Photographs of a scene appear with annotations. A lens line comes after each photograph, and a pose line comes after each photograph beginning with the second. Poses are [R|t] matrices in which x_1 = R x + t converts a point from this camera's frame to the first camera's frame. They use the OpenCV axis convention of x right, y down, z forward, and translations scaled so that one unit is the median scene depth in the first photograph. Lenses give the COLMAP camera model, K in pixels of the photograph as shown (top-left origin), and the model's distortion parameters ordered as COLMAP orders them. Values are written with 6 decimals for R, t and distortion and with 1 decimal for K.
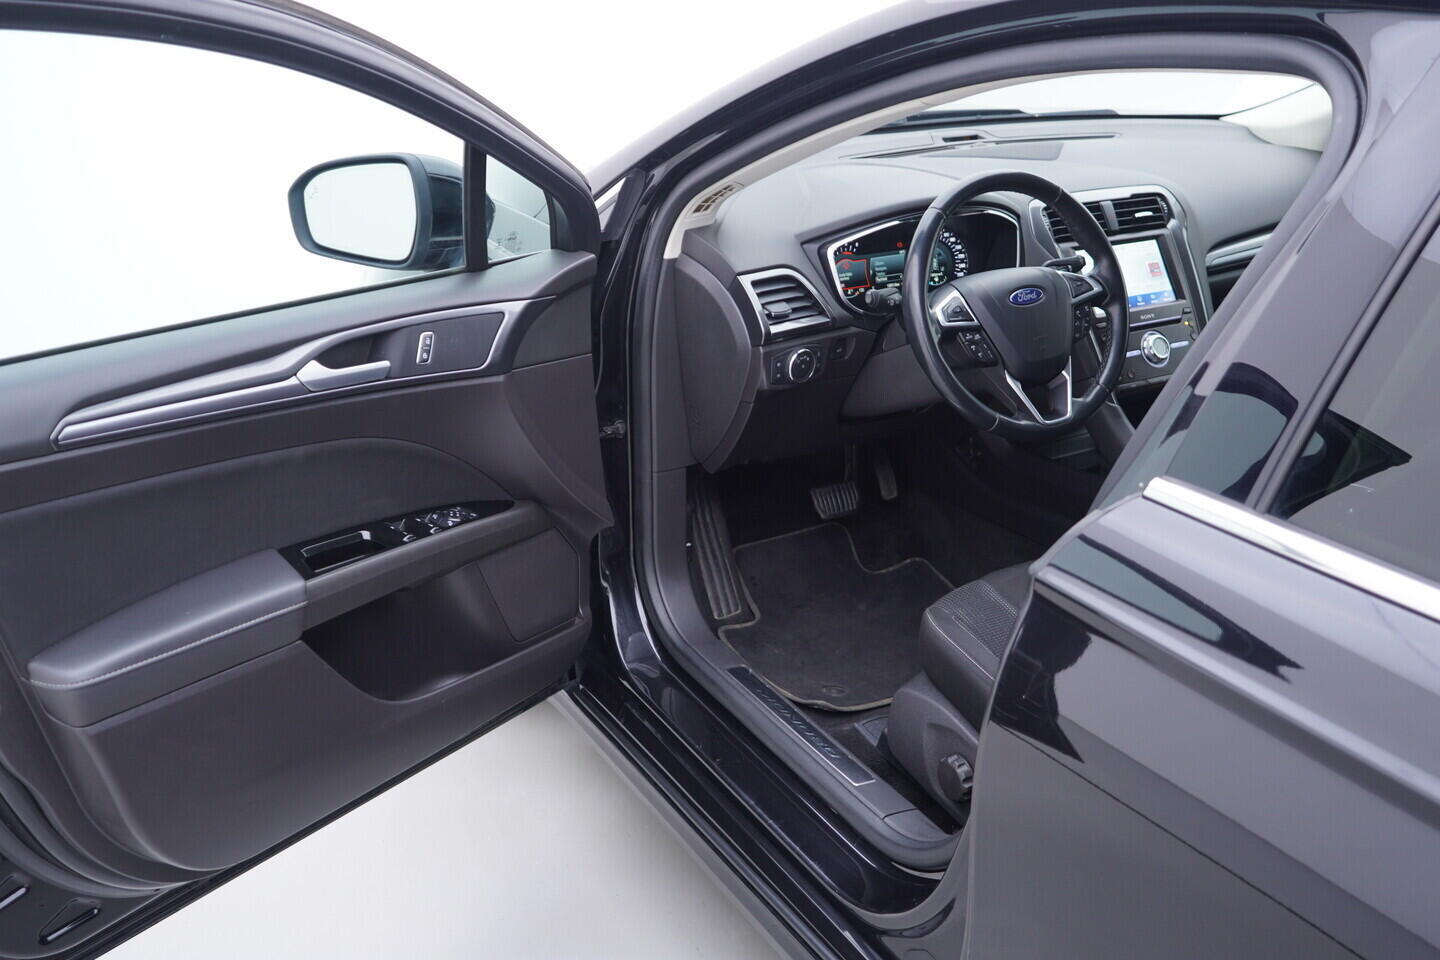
lens RADIAL K [[1468.5, 0, 720.0], [0, 1468.5, 480.0], [0, 0, 1]] dist [0.002389, 0.001513]
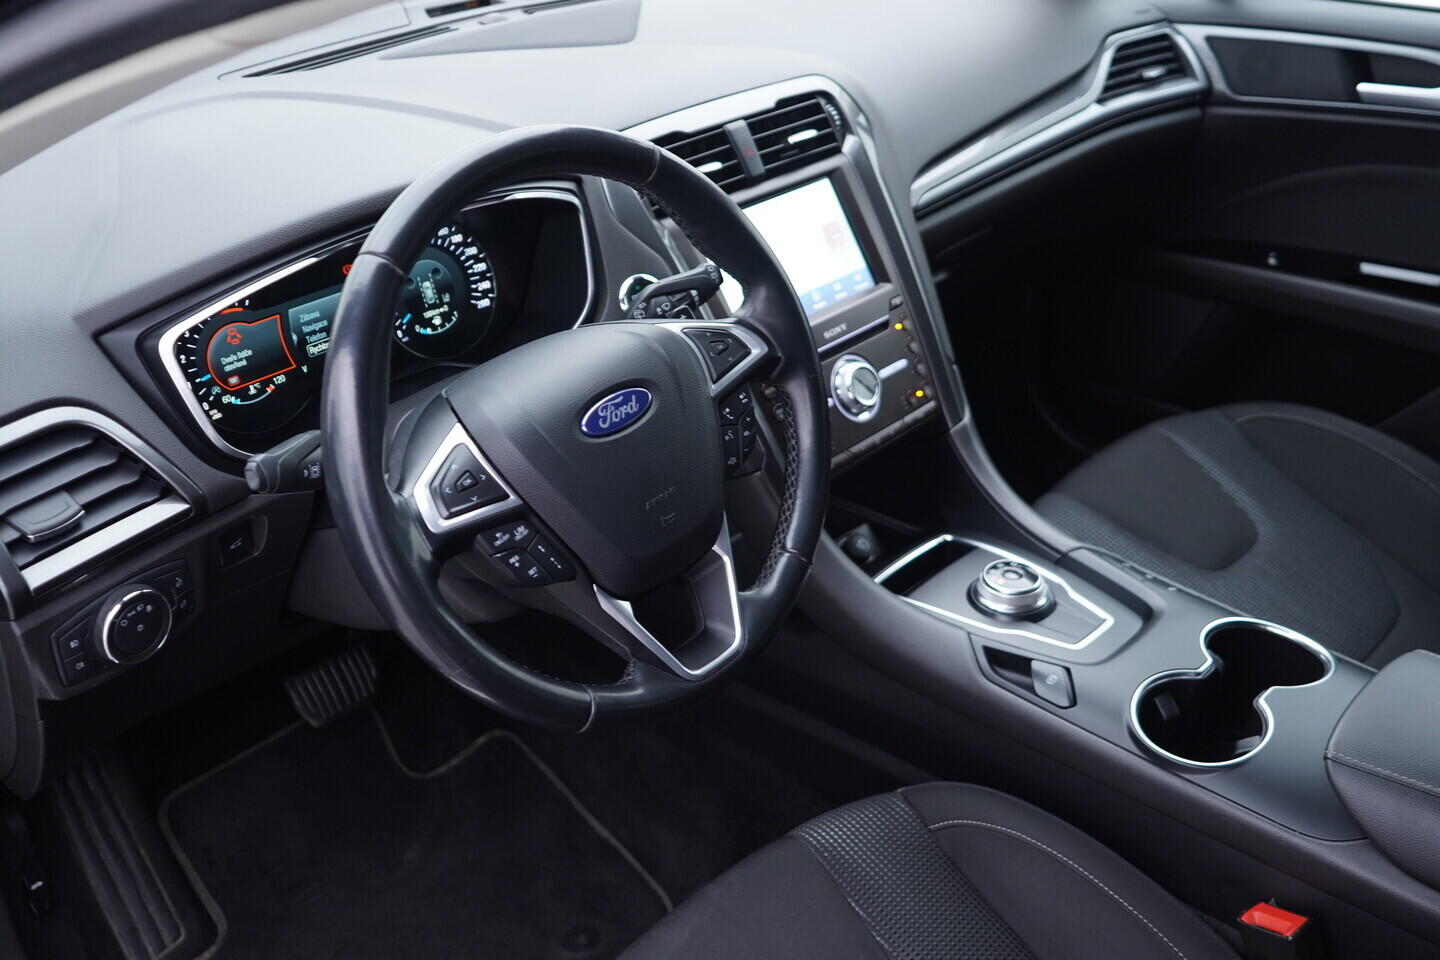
lens RADIAL K [[1460.1, 0, 720.0], [0, 1460.1, 480.0], [0, 0, 1]] dist [-0.004606, 0.001639]
pose [[0.957990, -0.160272, 0.237842, 0.117554], [0.126386, 0.980337, 0.151546, -0.153620], [-0.257454, -0.115120, 0.959409, 0.509457]]
